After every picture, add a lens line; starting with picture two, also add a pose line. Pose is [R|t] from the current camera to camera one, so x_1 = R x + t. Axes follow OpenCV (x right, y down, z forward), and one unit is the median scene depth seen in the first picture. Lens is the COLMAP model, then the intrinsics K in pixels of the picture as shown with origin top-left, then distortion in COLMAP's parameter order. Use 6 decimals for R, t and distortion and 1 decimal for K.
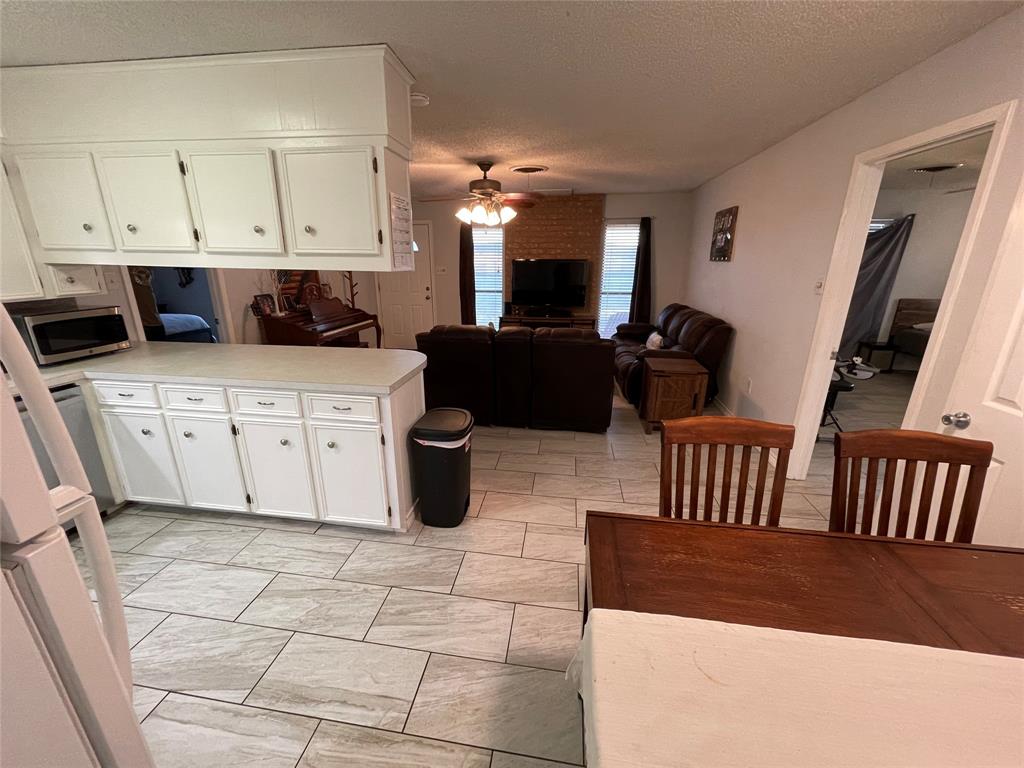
lens RADIAL K [[412.3, 0, 506.1], [0, 412.3, 387.9], [0, 0, 1]] dist [-0.001228, 0.000237]
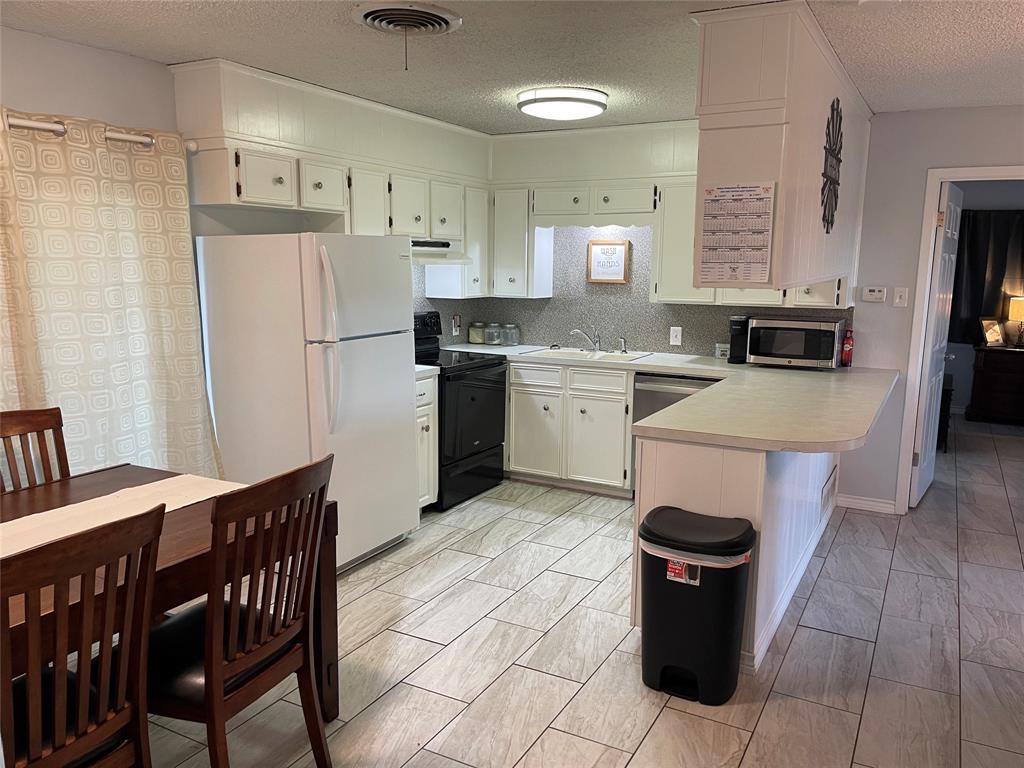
lens RADIAL K [[779.4, 0, 519.0], [0, 779.4, 382.9], [0, 0, 1]] dist [0.079971, -0.093922]
pose [[-0.342988, 0.132138, -0.929999, 1.430600], [-0.293053, 0.925590, 0.239591, -0.453994], [0.892457, 0.354716, -0.278743, 1.444257]]
